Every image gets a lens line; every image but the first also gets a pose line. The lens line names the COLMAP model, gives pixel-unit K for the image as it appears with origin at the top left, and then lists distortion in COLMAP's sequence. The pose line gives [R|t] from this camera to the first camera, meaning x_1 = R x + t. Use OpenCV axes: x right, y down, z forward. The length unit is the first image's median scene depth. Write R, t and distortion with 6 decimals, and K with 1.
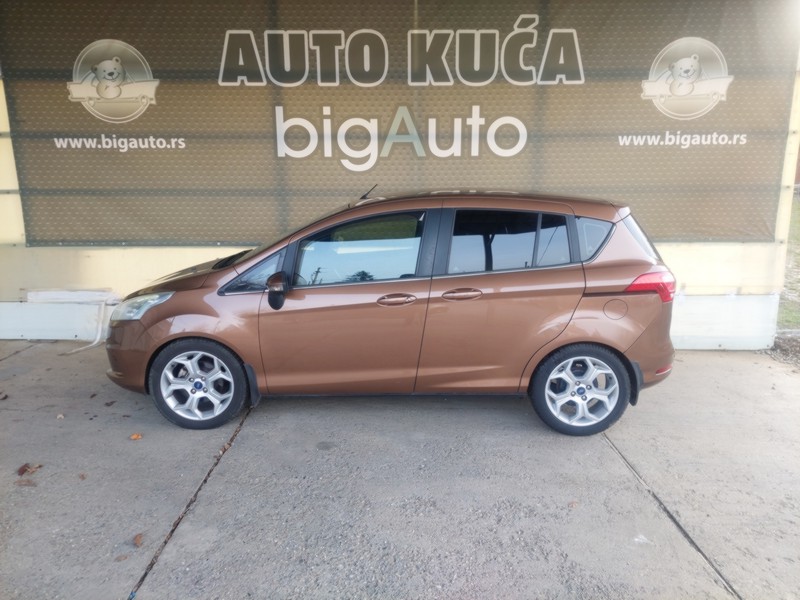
lens RADIAL K [[569.8, 0, 404.8], [0, 569.8, 289.8], [0, 0, 1]] dist [0.048774, -0.025522]
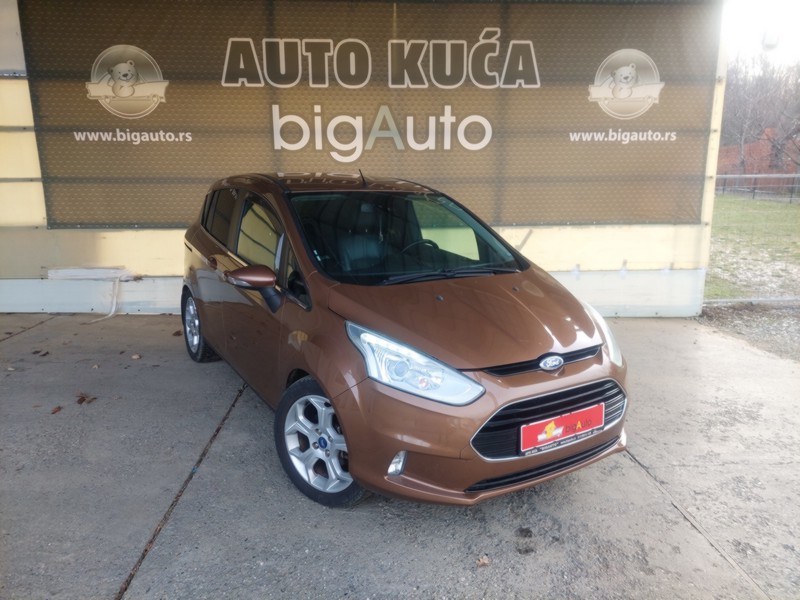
lens RADIAL K [[569.8, 0, 403.3], [0, 569.8, 292.8], [0, 0, 1]] dist [0.048774, -0.025522]
pose [[0.998954, -0.007380, 0.045137, -0.019911], [0.007177, 0.999963, 0.004661, 0.050013], [-0.045169, -0.004332, 0.998970, -0.152081]]
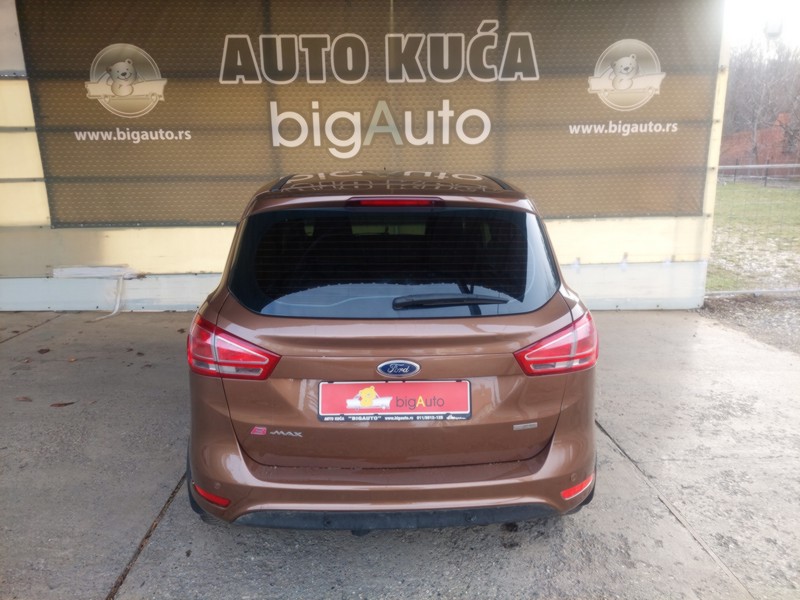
lens RADIAL K [[569.8, 0, 403.5], [0, 569.8, 298.6], [0, 0, 1]] dist [0.048774, -0.025522]
pose [[0.999440, -0.017610, 0.028469, -0.000400], [0.016772, 0.999427, 0.029408, 0.042309], [-0.028971, -0.028915, 0.999162, -0.159434]]
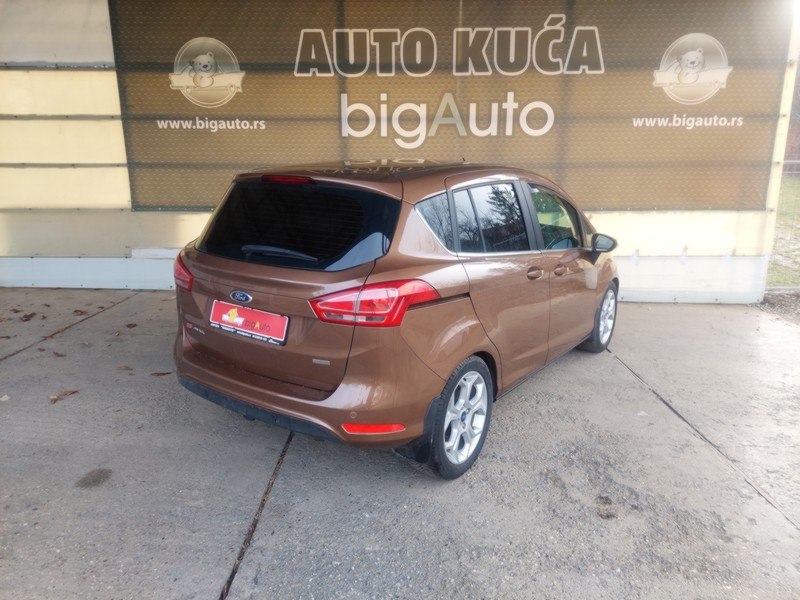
lens RADIAL K [[569.8, 0, 404.0], [0, 569.8, 287.3], [0, 0, 1]] dist [0.048774, -0.025522]
pose [[0.999794, 0.007253, -0.018981, -0.069830], [-0.006771, 0.999657, 0.025311, 0.050513], [0.019158, -0.025178, 0.999499, -0.192494]]
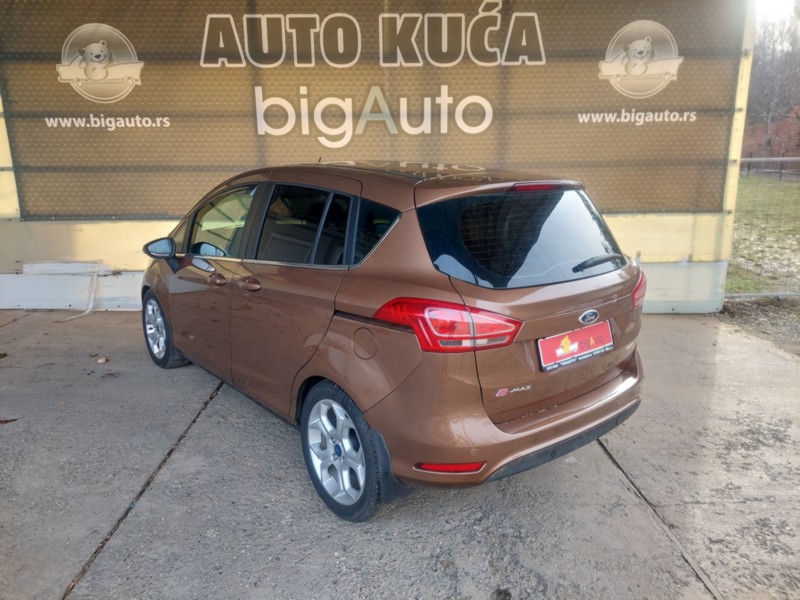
lens RADIAL K [[569.8, 0, 401.6], [0, 569.8, 288.4], [0, 0, 1]] dist [0.048774, -0.025522]
pose [[0.999873, -0.008561, 0.013428, 0.027862], [0.008205, 0.999619, 0.026340, 0.026801], [-0.013648, -0.026227, 0.999563, -0.073618]]
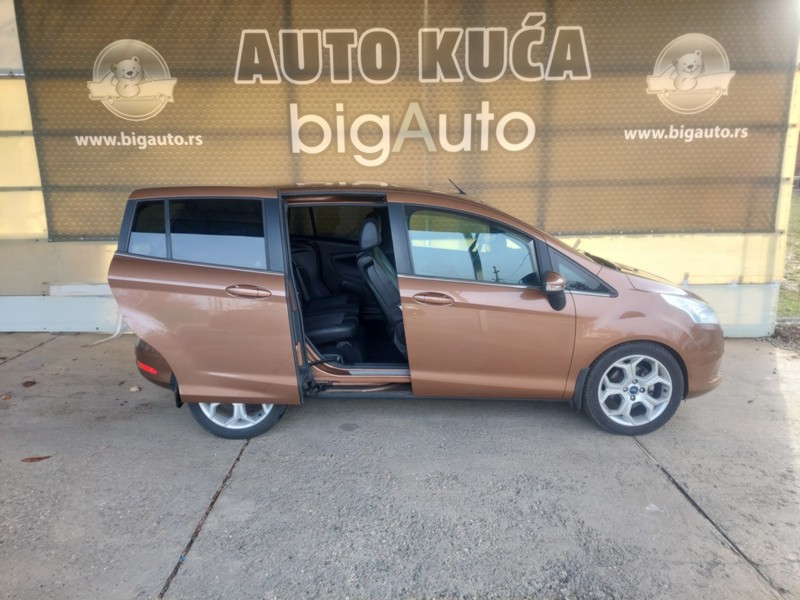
lens RADIAL K [[569.8, 0, 406.6], [0, 569.8, 292.4], [0, 0, 1]] dist [0.048774, -0.025522]
pose [[0.999968, -0.007218, 0.003438, -0.022990], [0.007188, 0.999936, 0.008729, 0.011022], [-0.003501, -0.008704, 0.999956, -0.030954]]
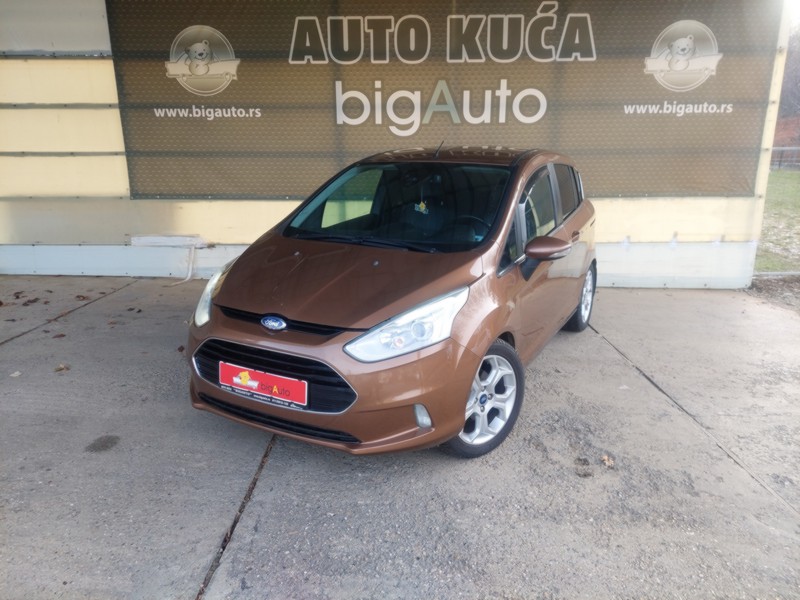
lens RADIAL K [[569.8, 0, 403.4], [0, 569.8, 299.4], [0, 0, 1]] dist [0.048774, -0.025522]
pose [[0.999834, 0.004707, -0.017581, -0.060918], [-0.003725, 0.998452, 0.055487, 0.068684], [0.017815, -0.055412, 0.998305, -0.219940]]
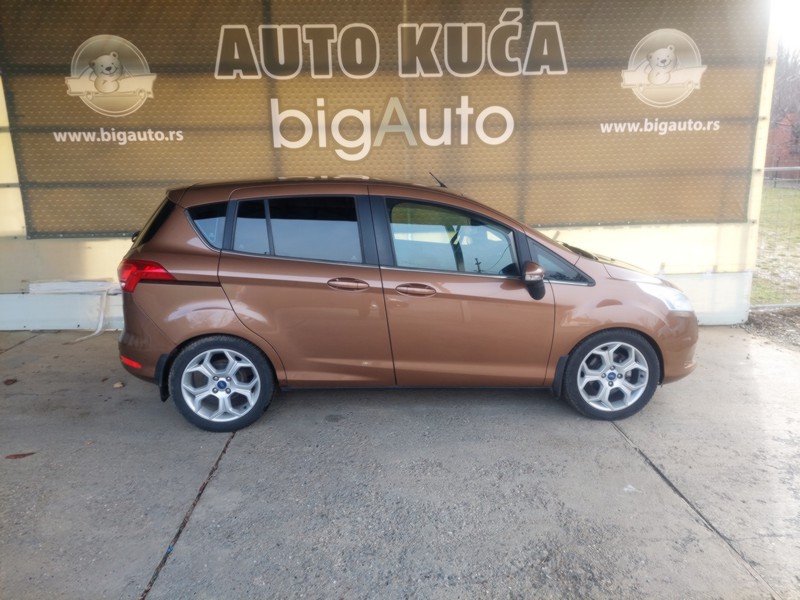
lens RADIAL K [[569.8, 0, 405.3], [0, 569.8, 287.5], [0, 0, 1]] dist [0.048774, -0.025522]
pose [[0.999326, -0.020563, 0.030400, -0.022462], [0.020299, 0.999754, 0.008987, 0.015271], [-0.030577, -0.008364, 0.999497, -0.041532]]
